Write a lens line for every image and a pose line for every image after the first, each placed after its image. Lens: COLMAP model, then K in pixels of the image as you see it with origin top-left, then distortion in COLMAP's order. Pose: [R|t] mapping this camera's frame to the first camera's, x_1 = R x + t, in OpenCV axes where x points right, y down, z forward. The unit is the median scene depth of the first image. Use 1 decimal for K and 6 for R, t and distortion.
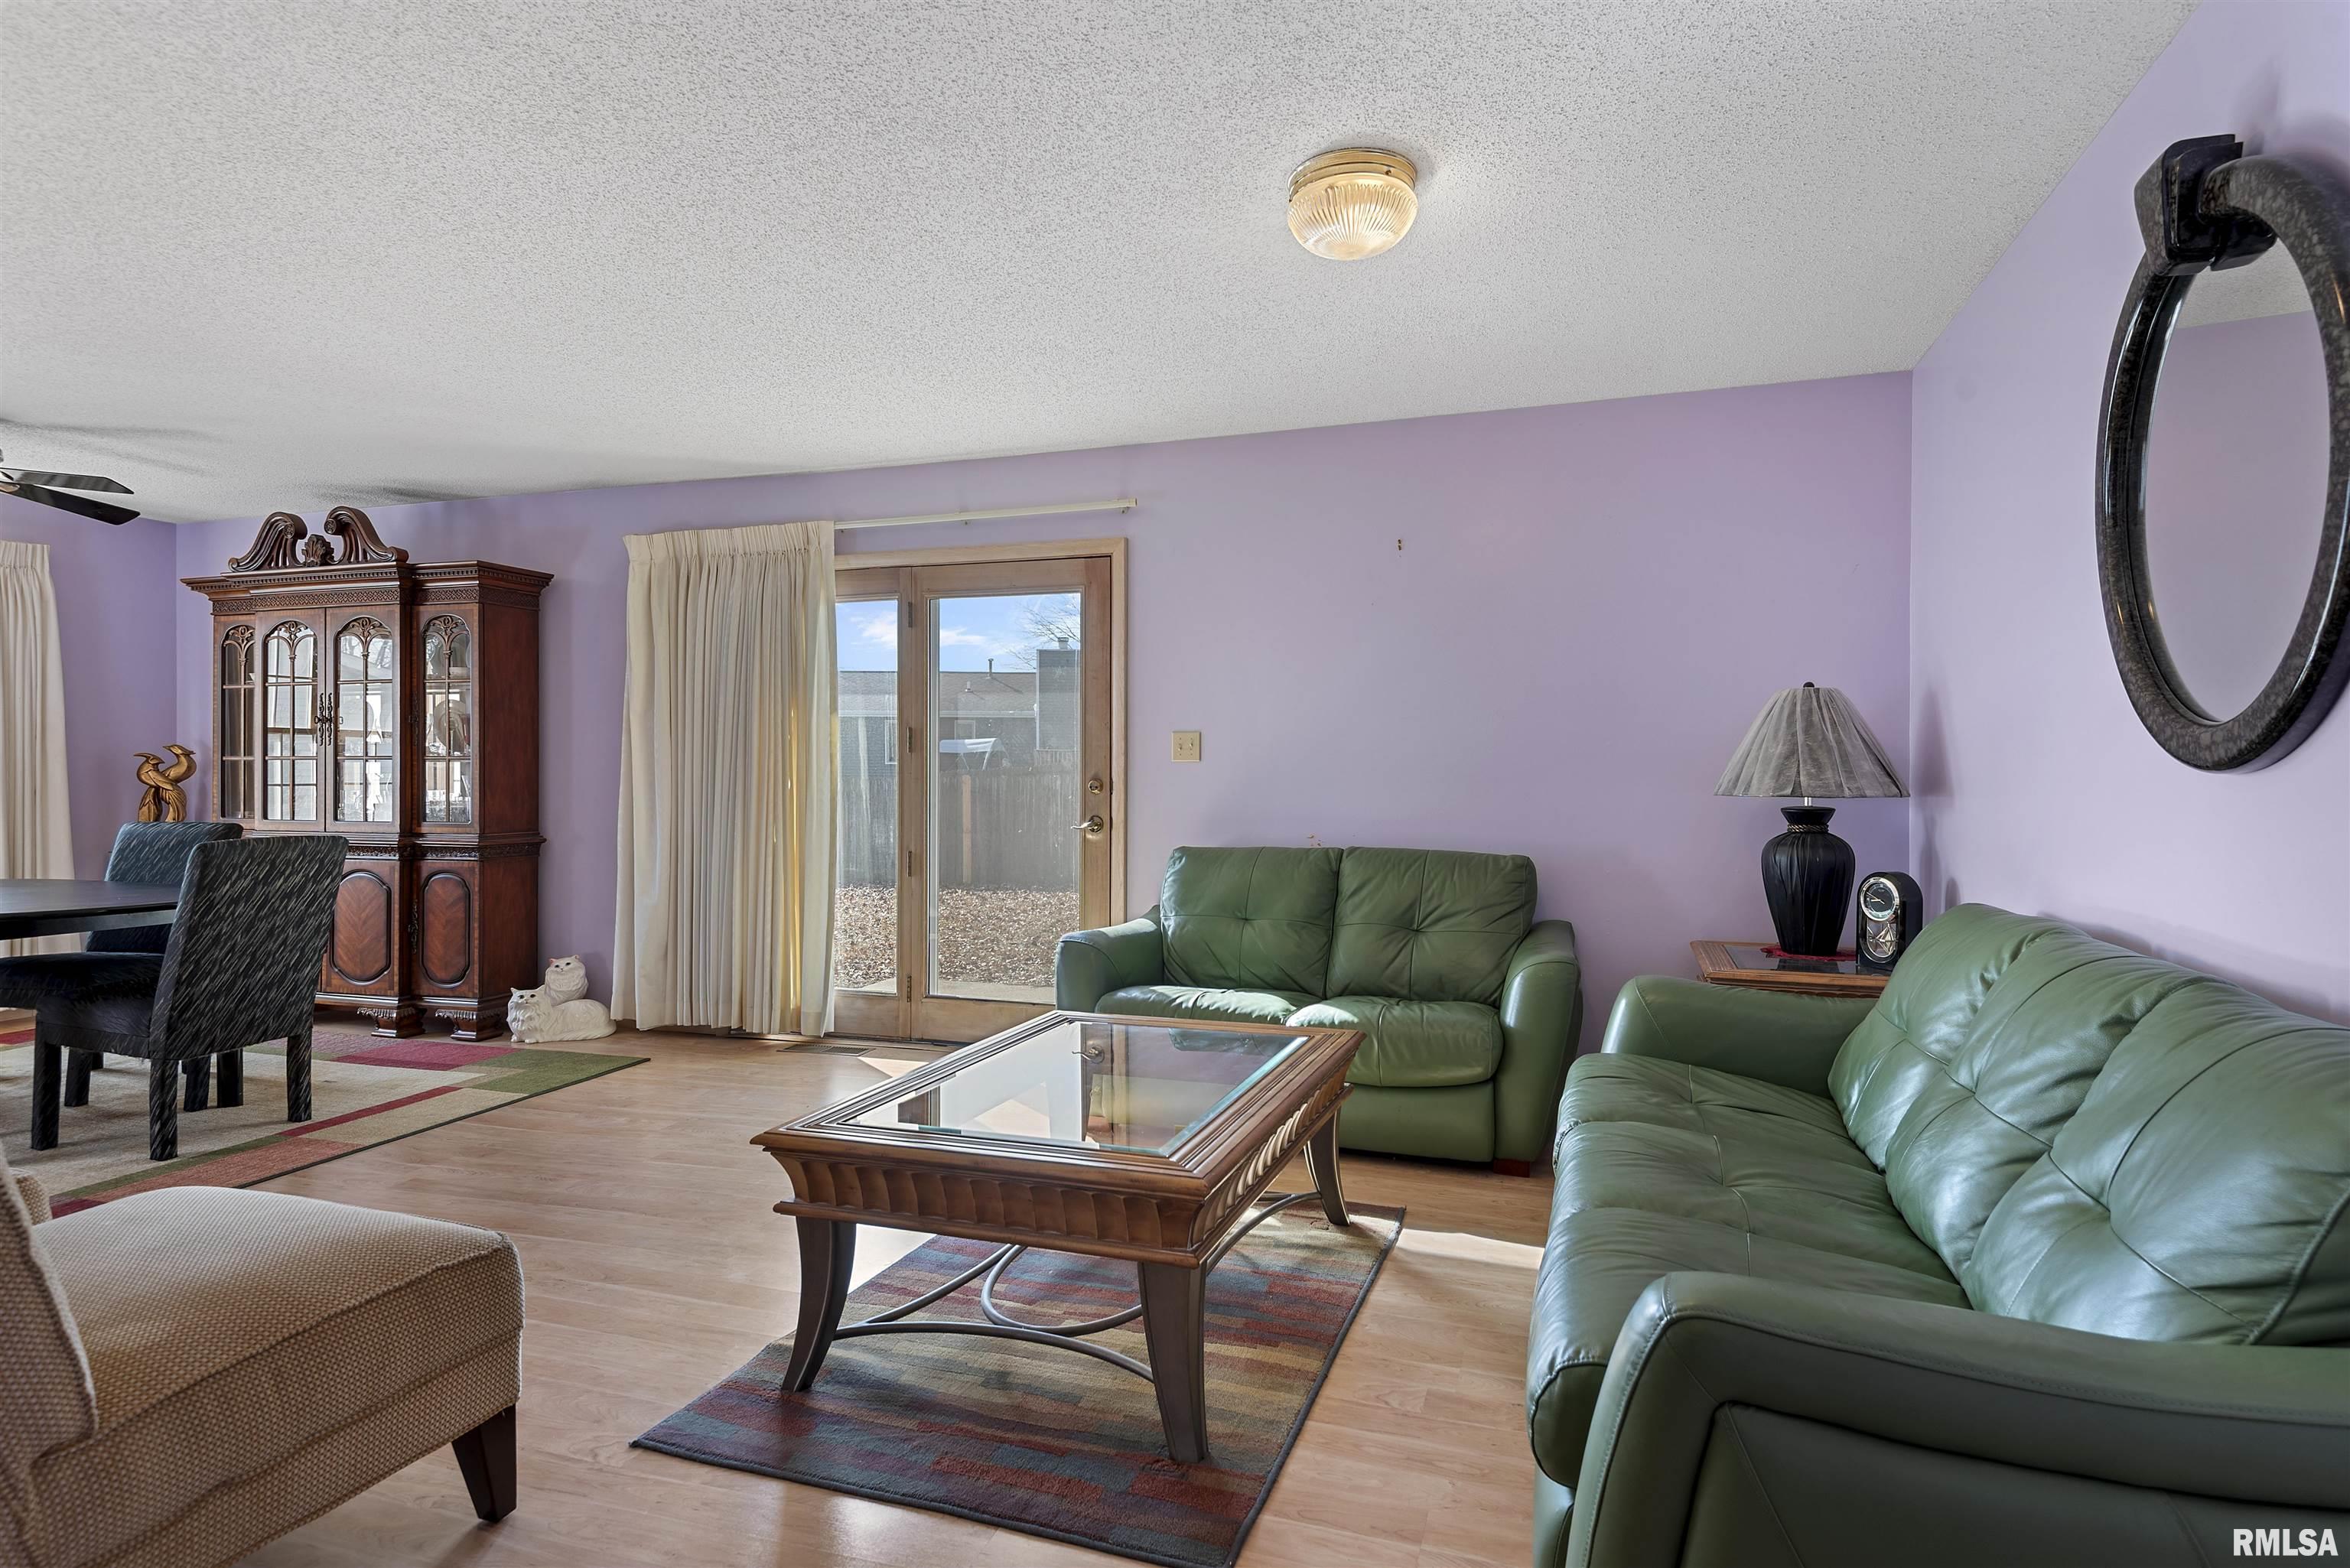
lens RADIAL K [[1276.4, 0, 1196.1], [0, 1276.4, 773.9], [0, 0, 1]] dist [0.035620, -0.016200]
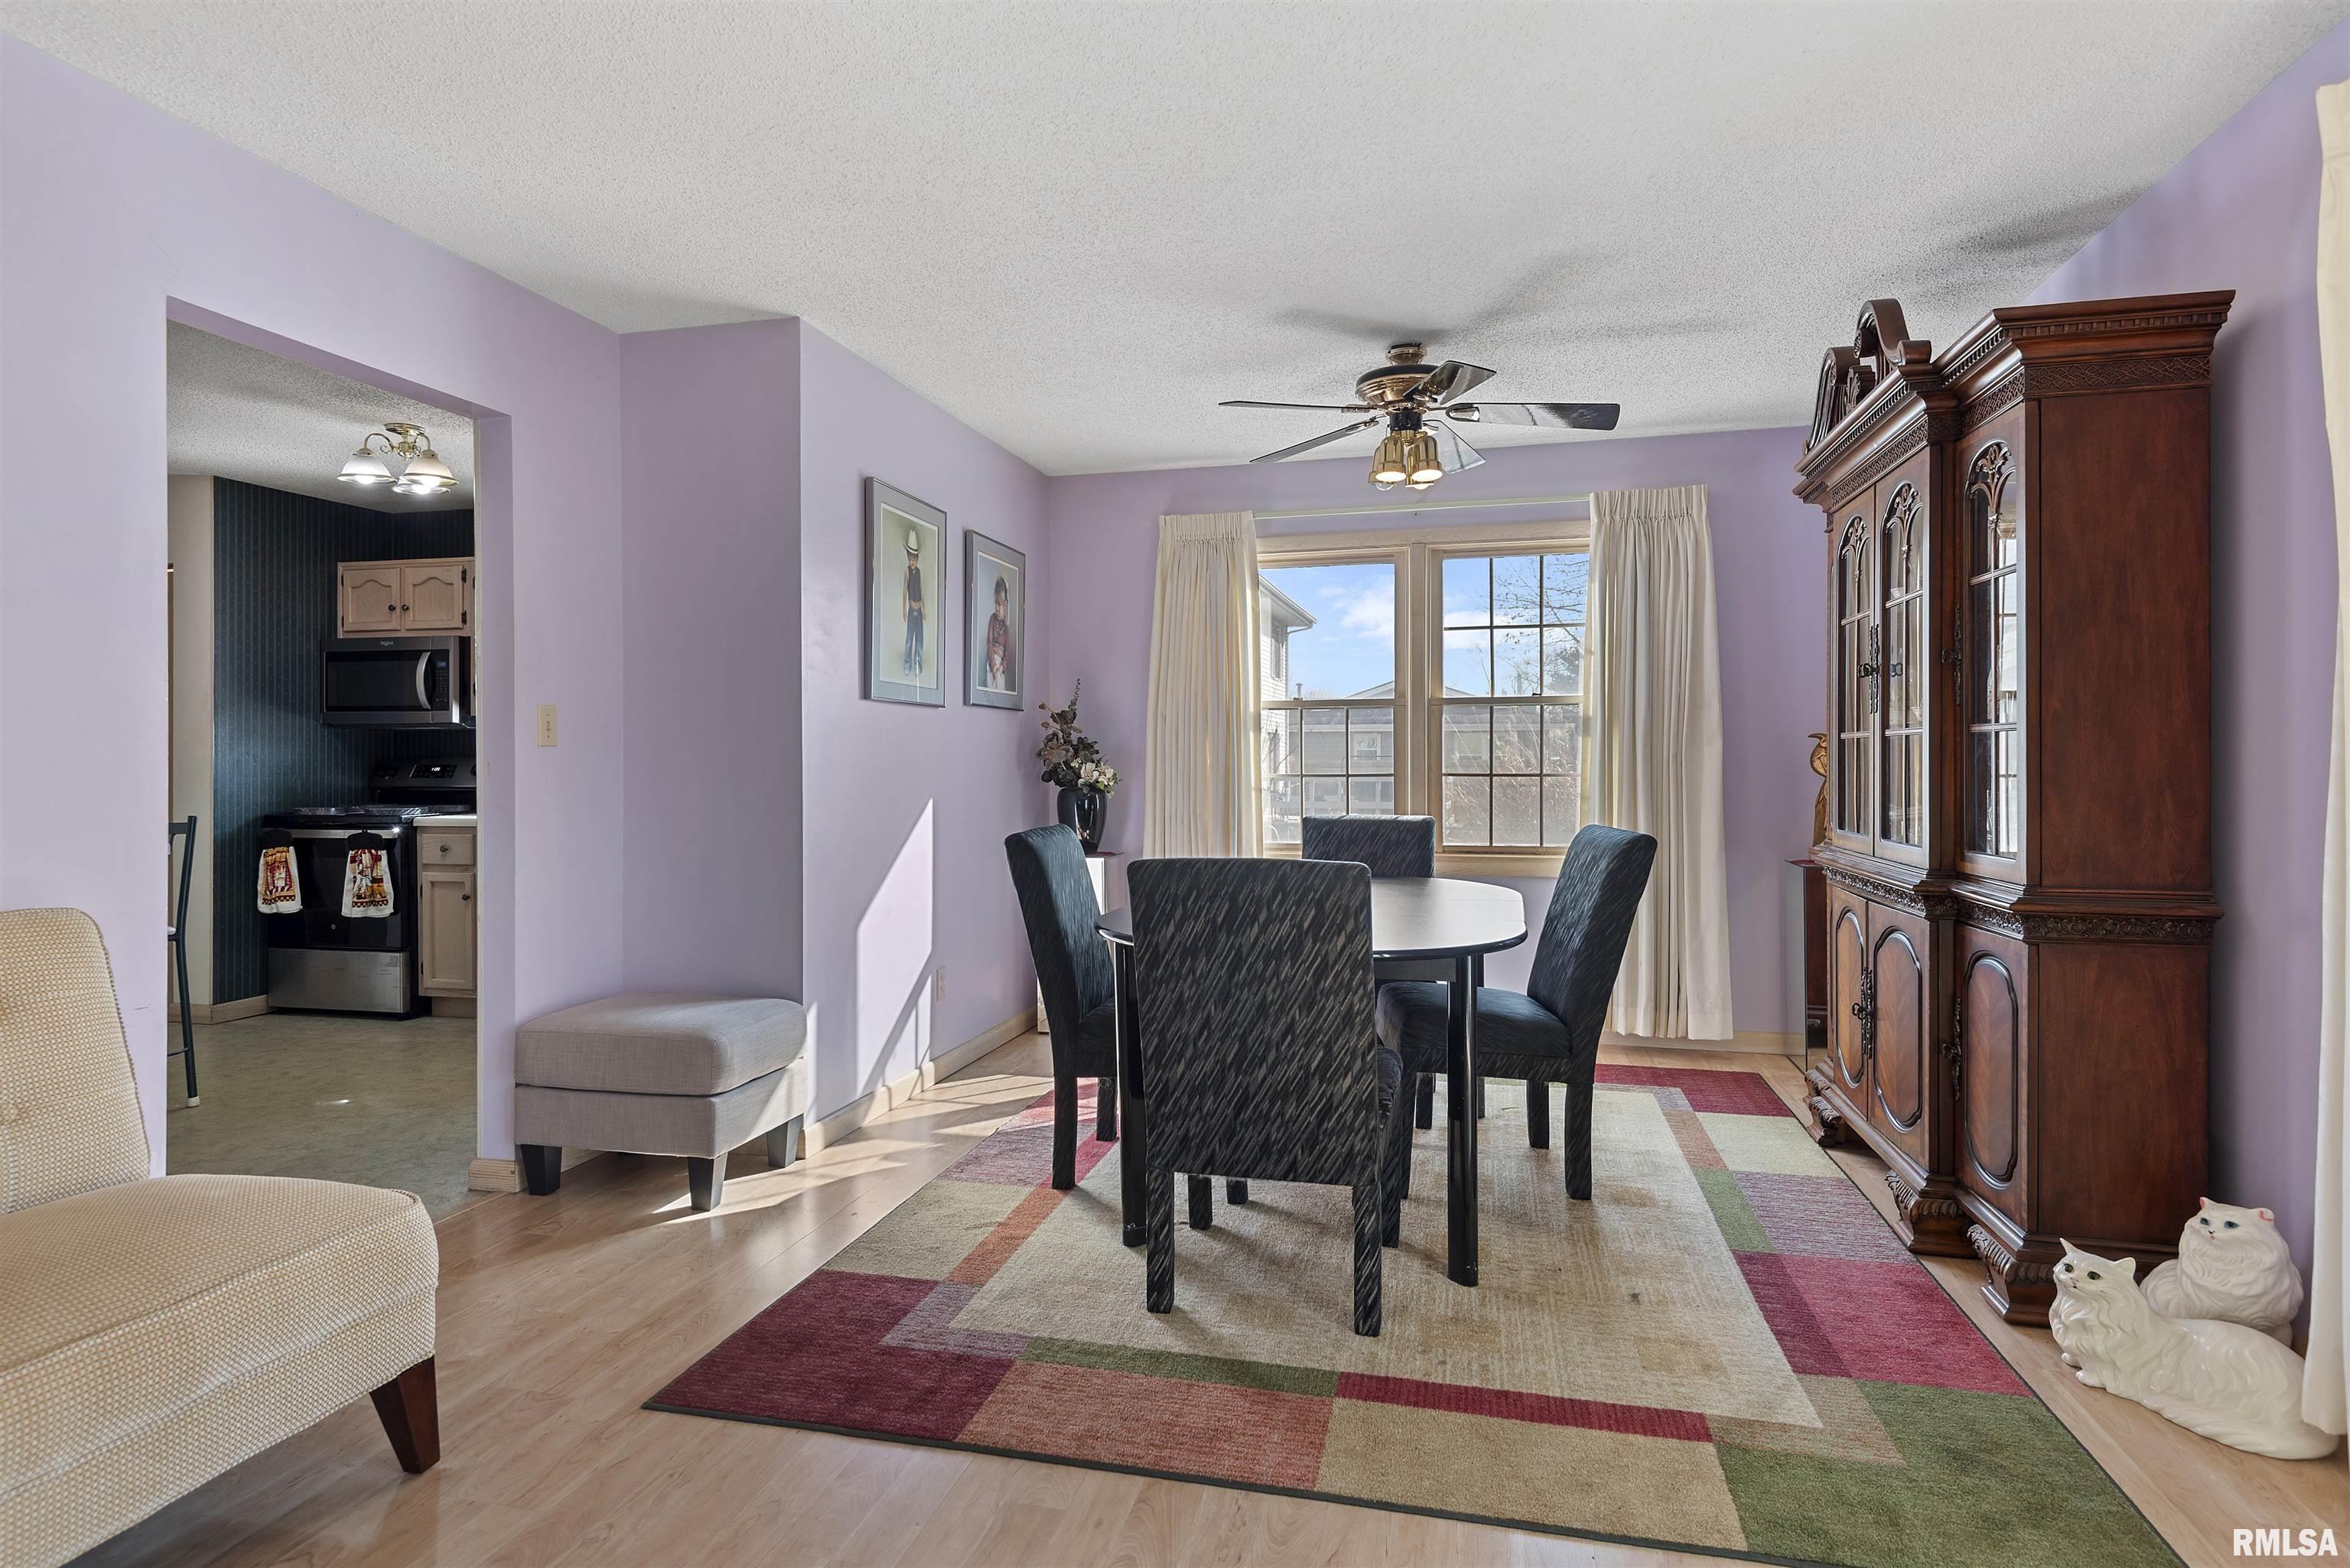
lens RADIAL K [[1276.4, 0, 1172.6], [0, 1276.4, 763.4], [0, 0, 1]] dist [0.035620, -0.016200]
pose [[0.073348, -0.000781, -0.997306, -0.109419], [-0.005533, 0.999984, -0.001190, 0.003893], [0.997291, 0.005606, 0.073342, 0.677324]]
